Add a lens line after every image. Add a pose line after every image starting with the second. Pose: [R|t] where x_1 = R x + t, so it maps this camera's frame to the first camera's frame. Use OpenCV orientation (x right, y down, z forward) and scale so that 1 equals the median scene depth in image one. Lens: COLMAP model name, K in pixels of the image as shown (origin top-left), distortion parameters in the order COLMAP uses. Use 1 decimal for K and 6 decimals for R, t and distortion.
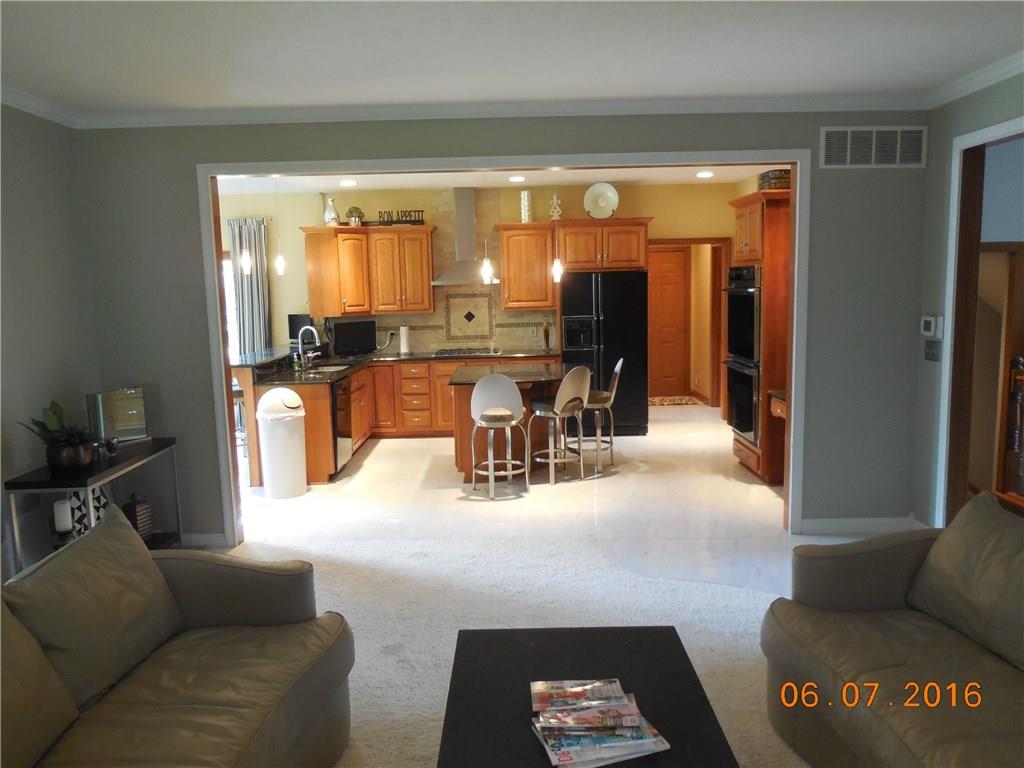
lens RADIAL K [[777.9, 0, 511.3], [0, 777.9, 373.6], [0, 0, 1]] dist [-0.010704, 0.004863]
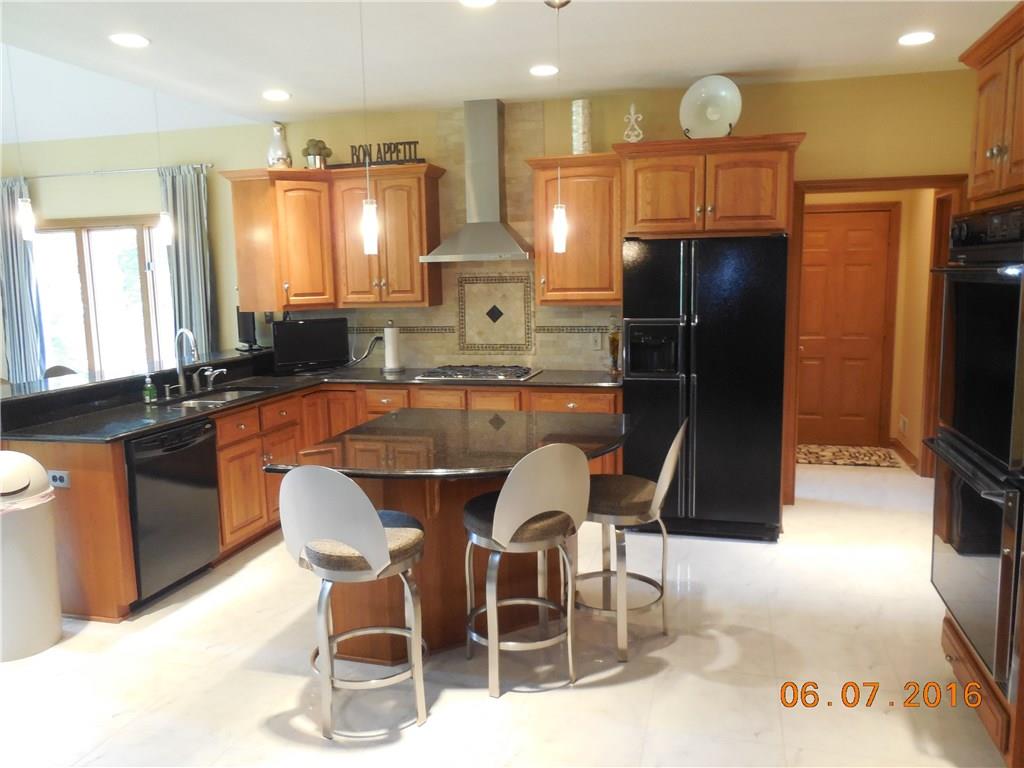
lens RADIAL K [[777.9, 0, 511.3], [0, 777.9, 373.6], [0, 0, 1]] dist [-0.010704, 0.004863]
pose [[0.963269, 0.039072, -0.265680, 0.131165], [-0.033428, 0.999110, 0.025733, -0.043744], [0.266449, -0.015906, 0.963718, 0.421685]]
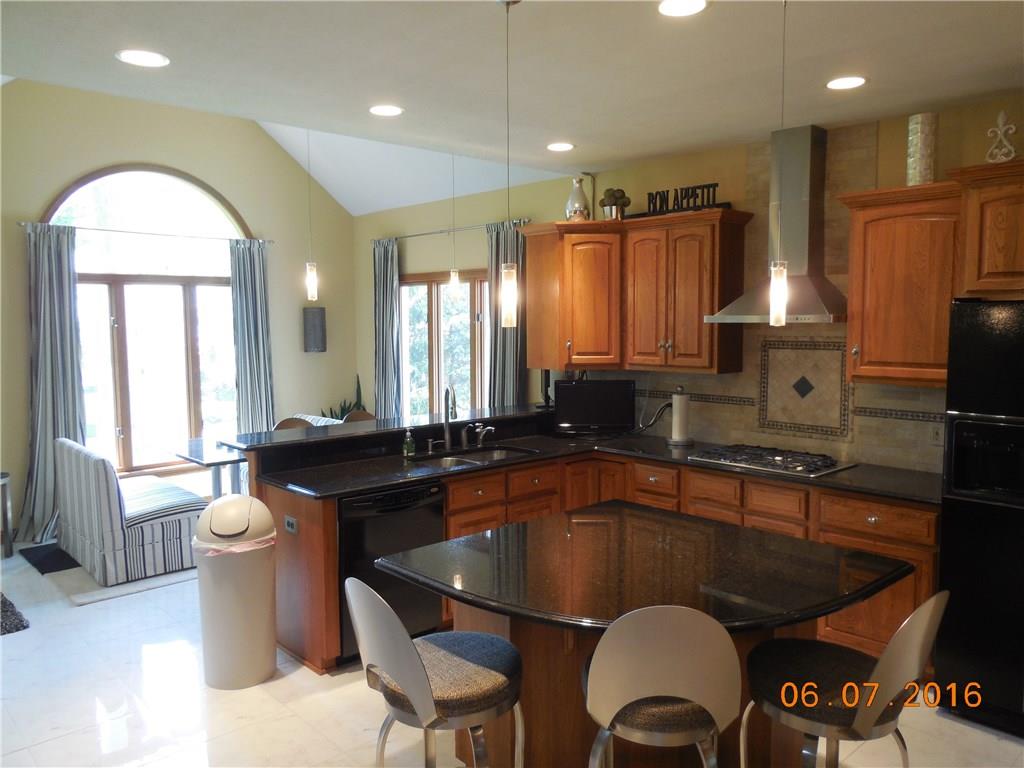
lens RADIAL K [[777.9, 0, 511.3], [0, 777.9, 373.6], [0, 0, 1]] dist [-0.010704, 0.004863]
pose [[0.678136, 0.075181, -0.731081, 0.192624], [-0.098332, 0.995091, 0.011120, -0.071739], [0.728329, 0.064348, 0.682200, 0.541503]]
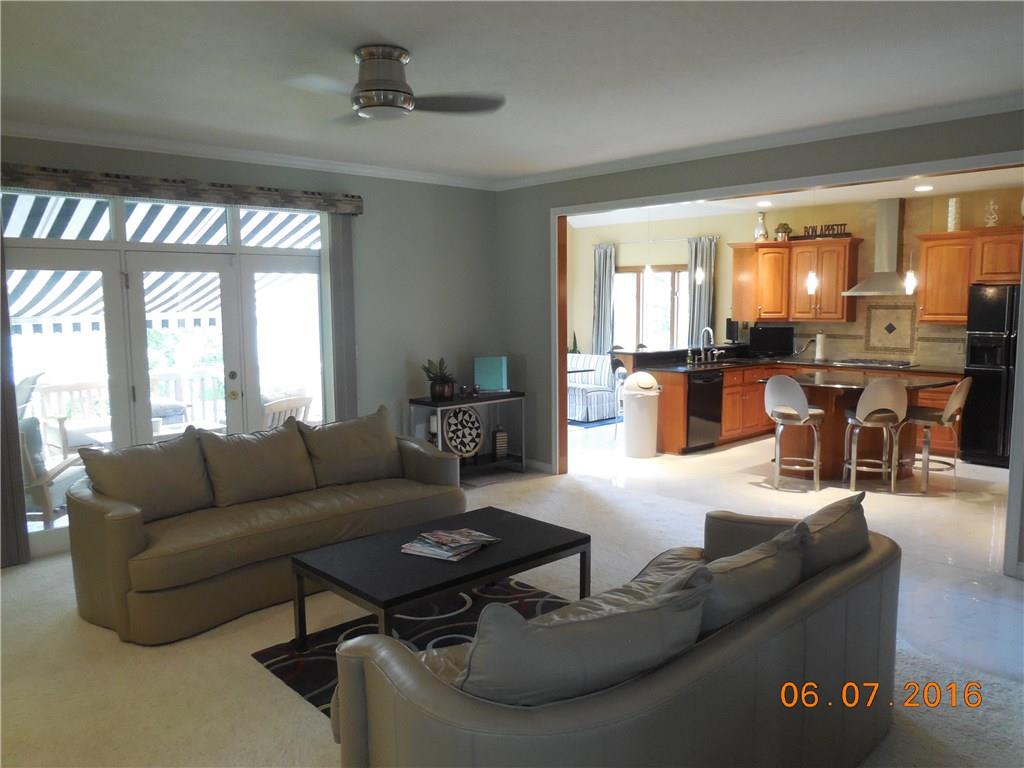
lens RADIAL K [[777.9, 0, 511.3], [0, 777.9, 373.6], [0, 0, 1]] dist [-0.010704, 0.004863]
pose [[0.684341, 0.092579, -0.723261, 0.350173], [-0.100451, 0.994419, 0.032241, 0.000750], [0.722209, 0.050589, 0.689822, -0.027988]]
